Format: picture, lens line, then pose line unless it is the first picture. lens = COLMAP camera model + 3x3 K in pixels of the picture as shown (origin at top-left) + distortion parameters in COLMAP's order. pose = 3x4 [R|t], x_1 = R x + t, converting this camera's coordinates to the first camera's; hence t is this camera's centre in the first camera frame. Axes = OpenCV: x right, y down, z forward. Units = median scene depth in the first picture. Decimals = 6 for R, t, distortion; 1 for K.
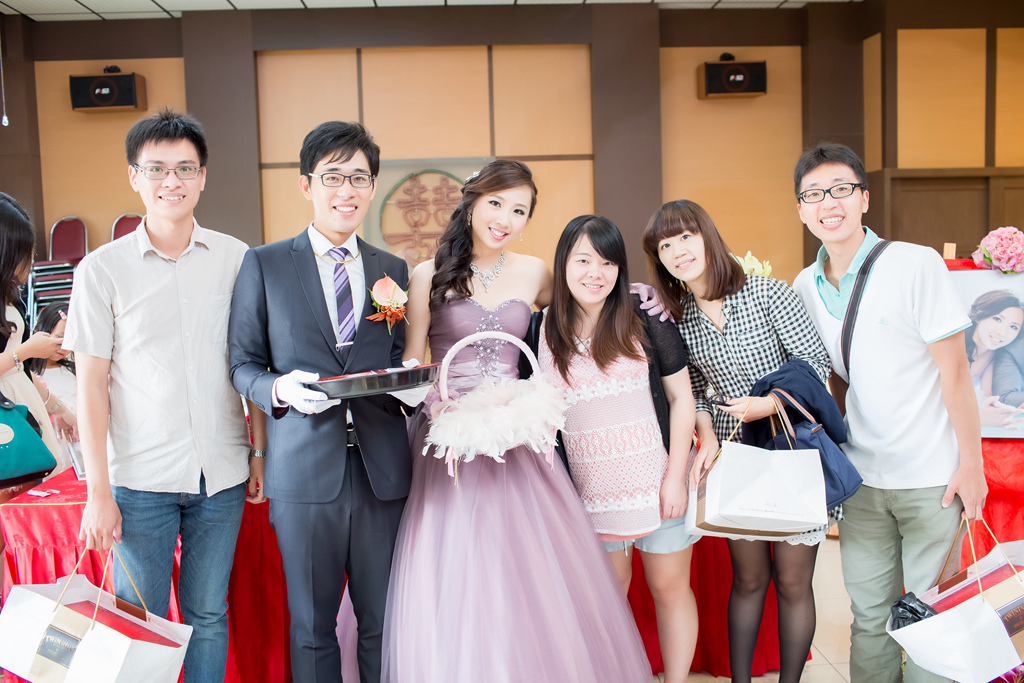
lens RADIAL K [[990.3, 0, 512.0], [0, 990.3, 341.5], [0, 0, 1]] dist [-0.103858, 0.152242]
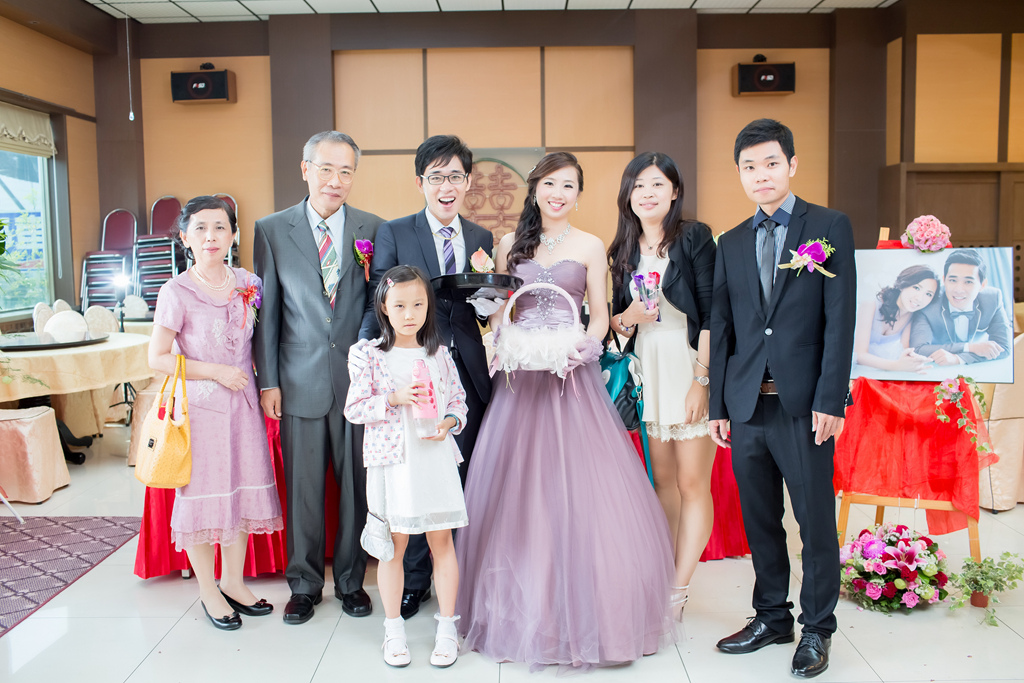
lens RADIAL K [[990.3, 0, 512.0], [0, 990.3, 341.5], [0, 0, 1]] dist [-0.103858, 0.152242]
pose [[0.997785, 0.022965, -0.062438, 0.020371], [-0.022021, 0.999633, 0.015770, 0.014291], [0.062777, -0.014361, 0.997924, -0.113194]]
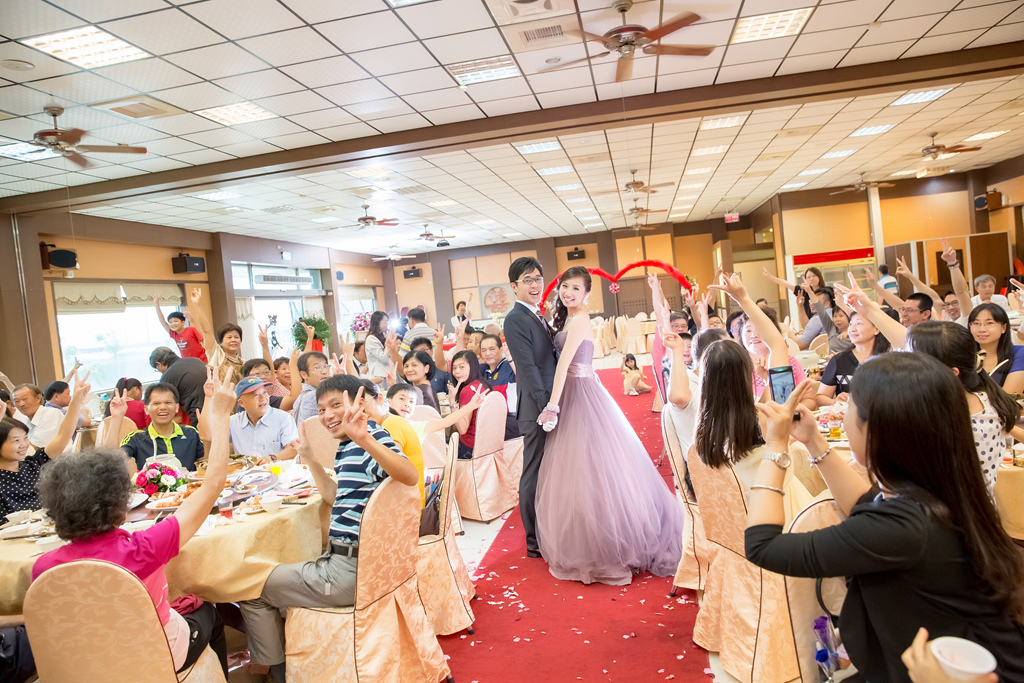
lens RADIAL K [[679.3, 0, 512.0], [0, 679.3, 341.5], [0, 0, 1]] dist [0.000254, 0.000005]
pose [[0.966602, -0.056261, -0.250030, 0.614719], [0.047506, 0.998032, -0.040919, 0.139318], [0.251840, 0.027674, 0.967373, -1.477389]]
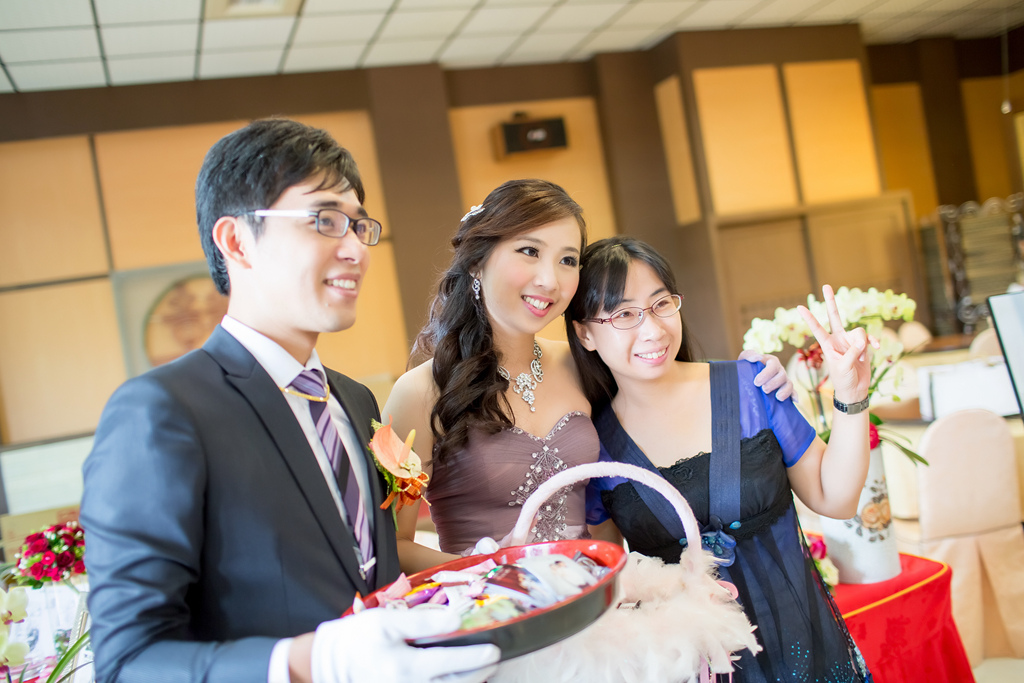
lens RADIAL K [[989.0, 0, 511.5], [0, 989.0, 344.0], [0, 0, 1]] dist [-0.100807, 0.138388]
pose [[0.949456, -0.131623, 0.284971, -0.079145], [0.158461, 0.984651, -0.073162, -0.016048], [-0.270968, 0.114621, 0.955740, 0.159383]]
